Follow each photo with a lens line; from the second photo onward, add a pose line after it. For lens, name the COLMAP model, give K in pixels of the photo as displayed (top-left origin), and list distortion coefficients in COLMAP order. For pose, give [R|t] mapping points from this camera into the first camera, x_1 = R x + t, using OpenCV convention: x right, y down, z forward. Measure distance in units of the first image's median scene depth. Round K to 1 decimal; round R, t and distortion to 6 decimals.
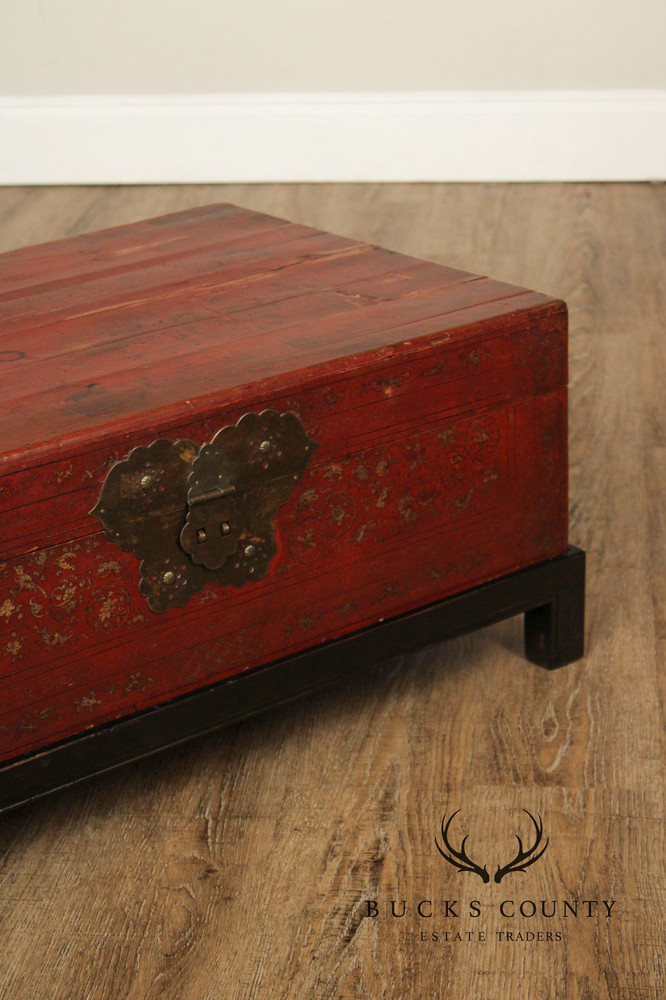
lens RADIAL K [[2388.5, 0, 333.0], [0, 2388.5, 500.0], [0, 0, 1]] dist [0.073804, 0.232365]
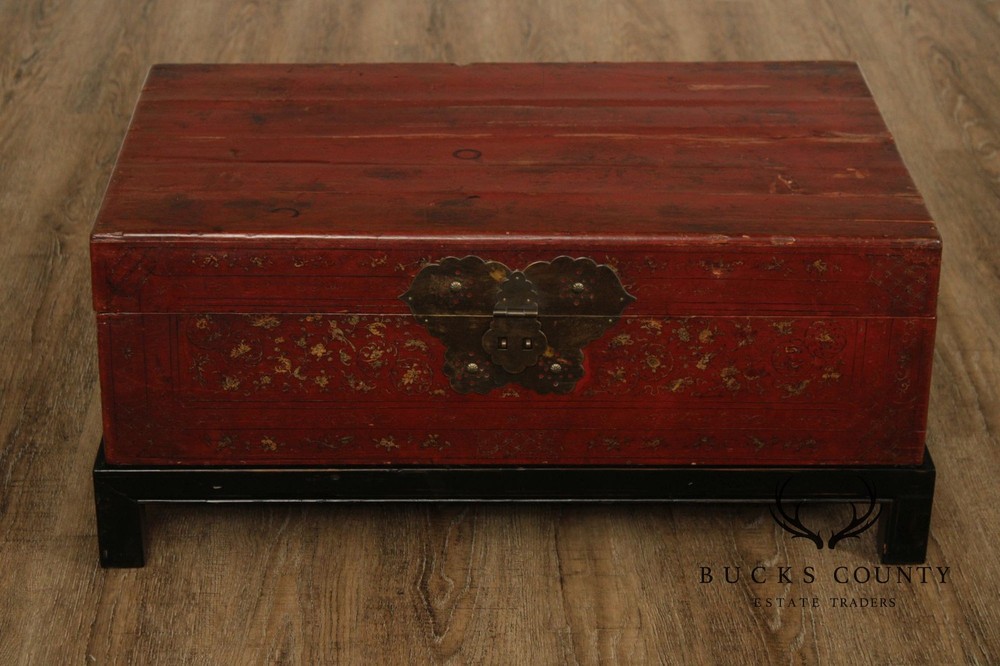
lens RADIAL K [[2388.5, 0, 500.0], [0, 2388.5, 333.0], [0, 0, 1]] dist [0.073804, 0.232365]
pose [[0.792099, 0.293970, -0.534940, 0.582370], [-0.260447, 0.955377, 0.139367, -0.156179], [0.552039, 0.028931, 0.833316, -0.004805]]
